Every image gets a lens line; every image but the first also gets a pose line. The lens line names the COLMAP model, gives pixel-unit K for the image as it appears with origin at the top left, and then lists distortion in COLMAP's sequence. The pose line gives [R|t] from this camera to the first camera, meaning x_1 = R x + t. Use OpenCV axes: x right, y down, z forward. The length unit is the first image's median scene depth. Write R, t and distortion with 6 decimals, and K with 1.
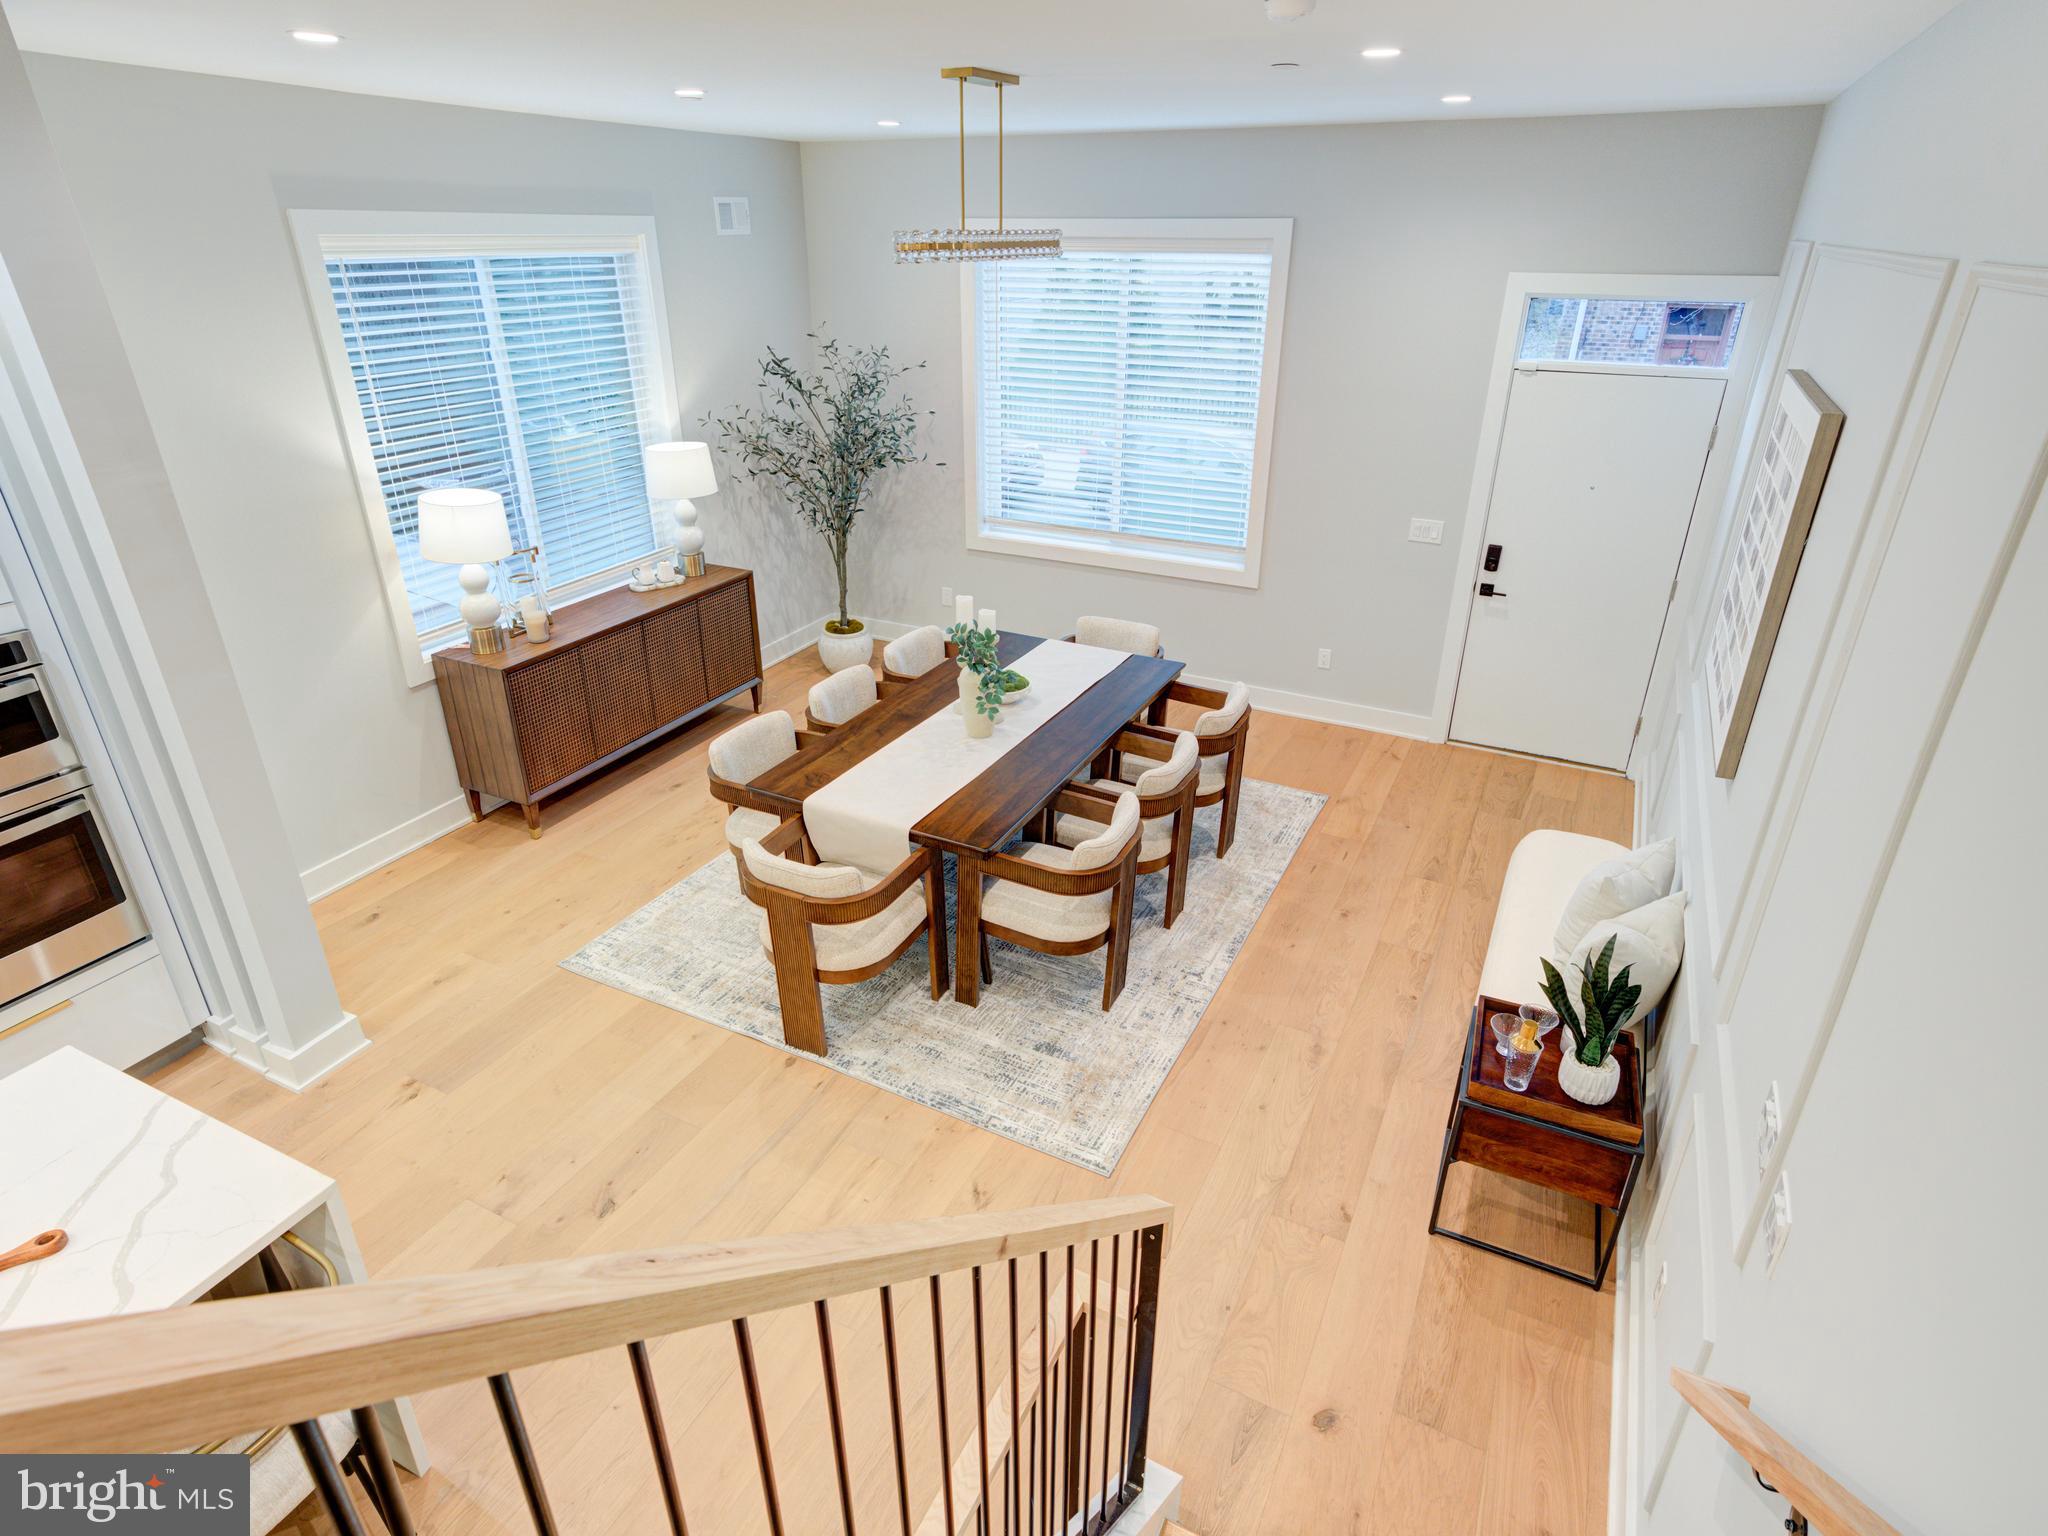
lens RADIAL K [[1096.4, 0, 1026.7], [0, 1096.4, 742.8], [0, 0, 1]] dist [-0.001482, 0.001268]
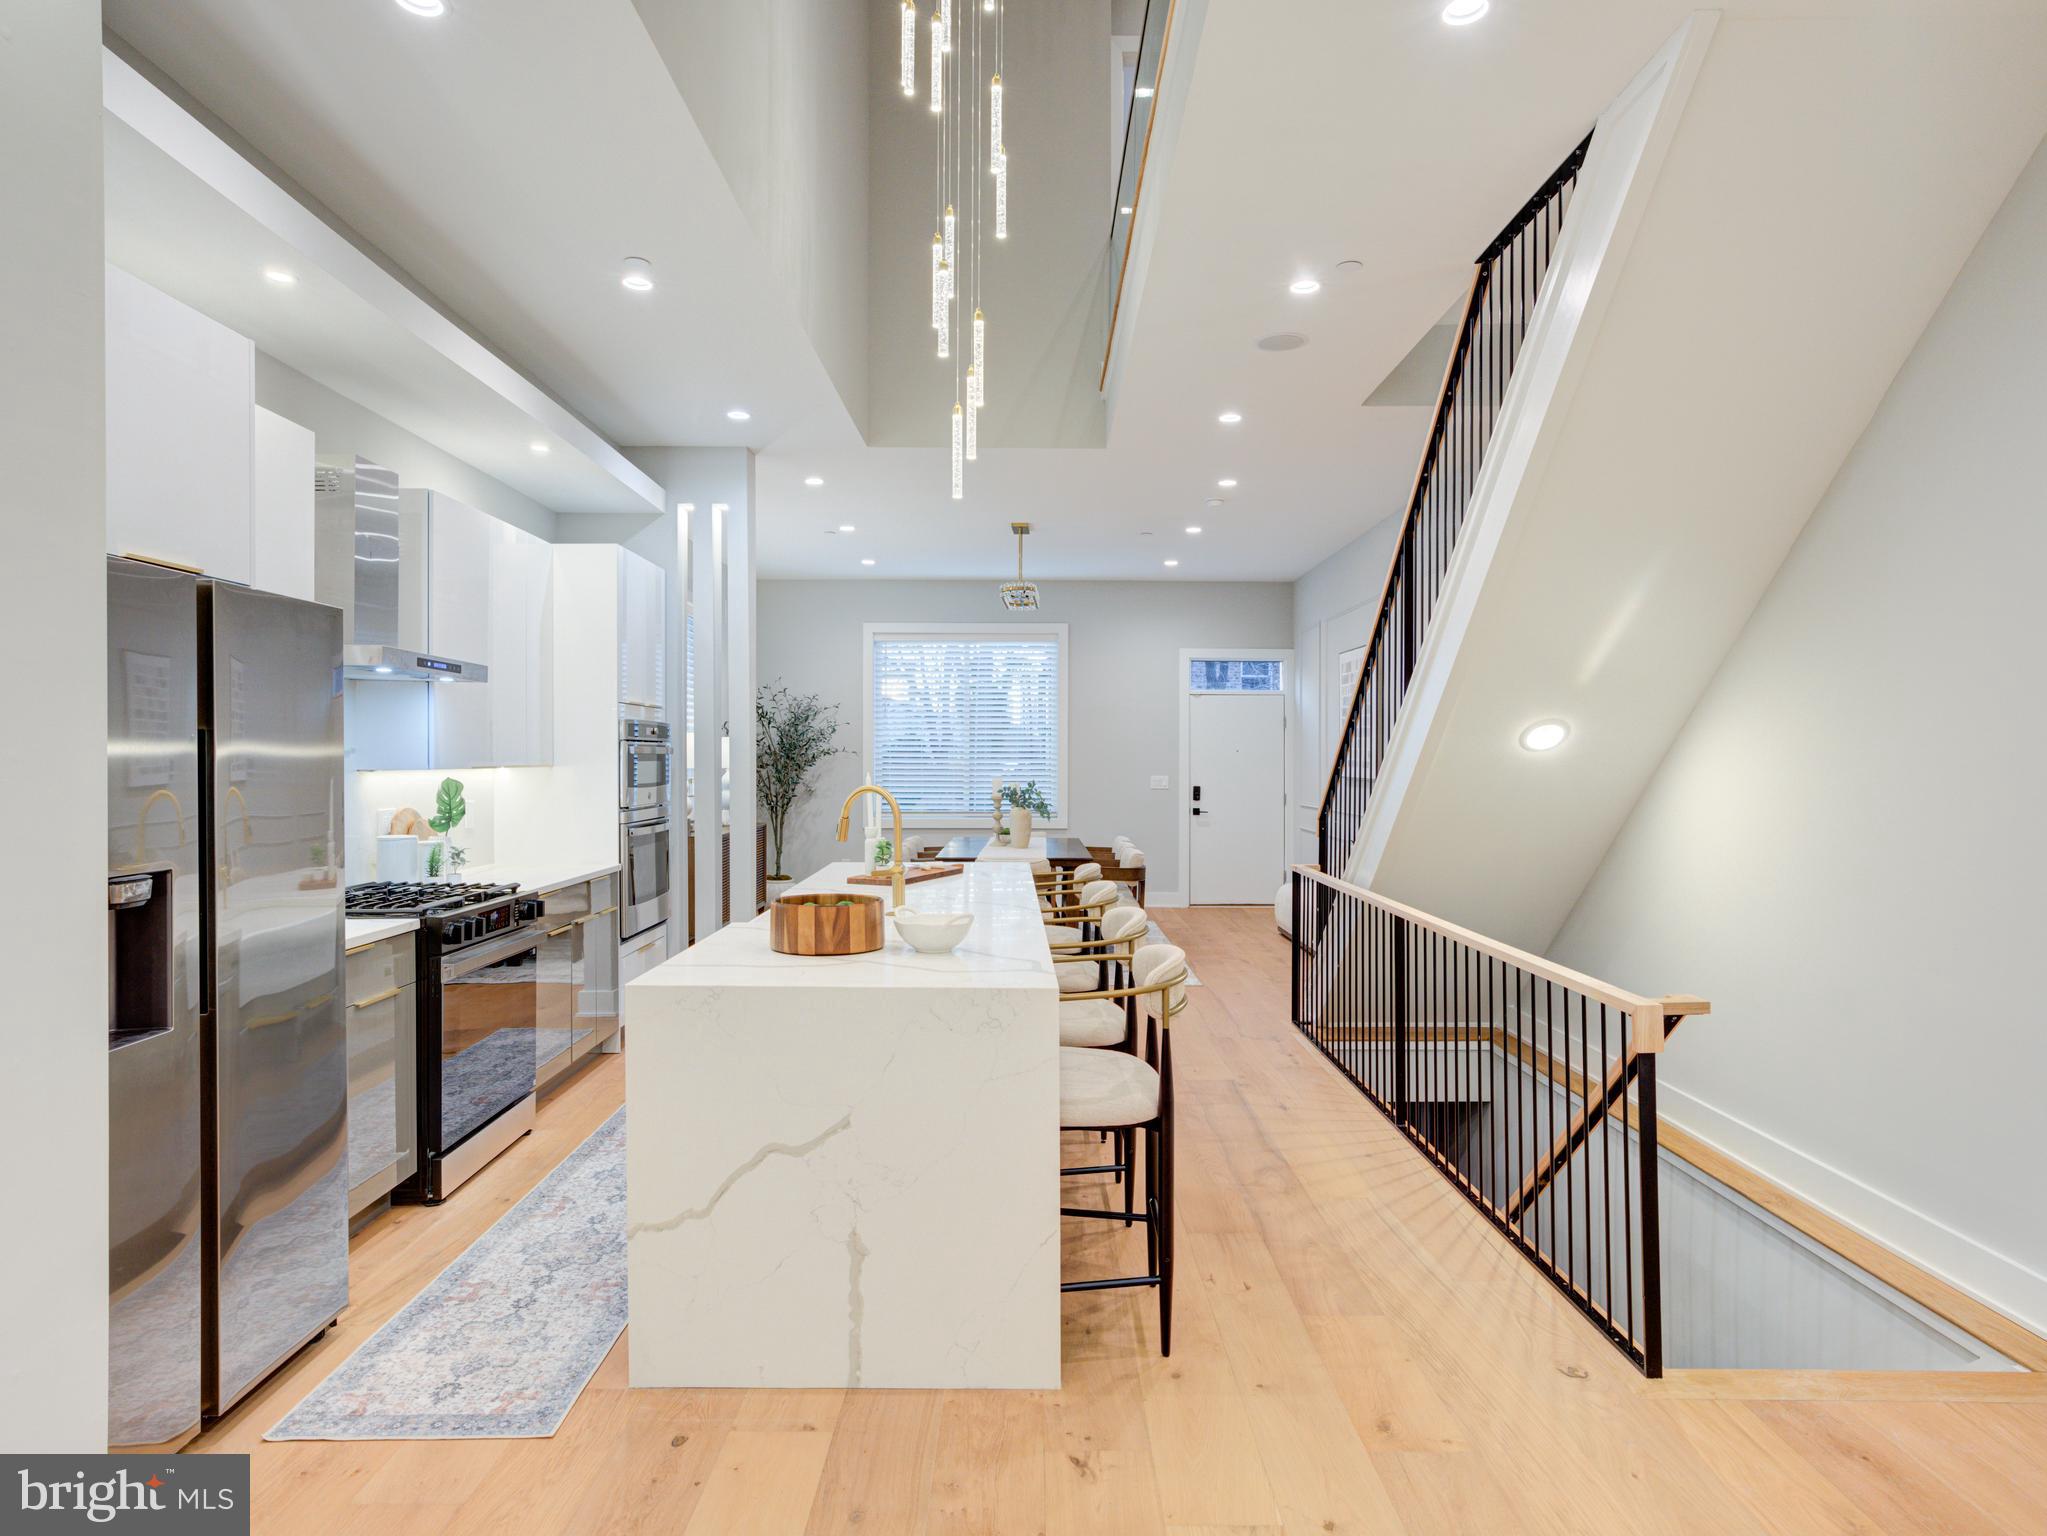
lens RADIAL K [[1130.7, 0, 1011.0], [0, 1130.7, 754.1], [0, 0, 1]] dist [-0.012419, 0.010680]
pose [[0.894497, -0.001101, 0.447073, -0.886884], [0.191751, 0.904293, -0.381425, 0.552884], [-0.403866, 0.426910, 0.809099, -0.537586]]
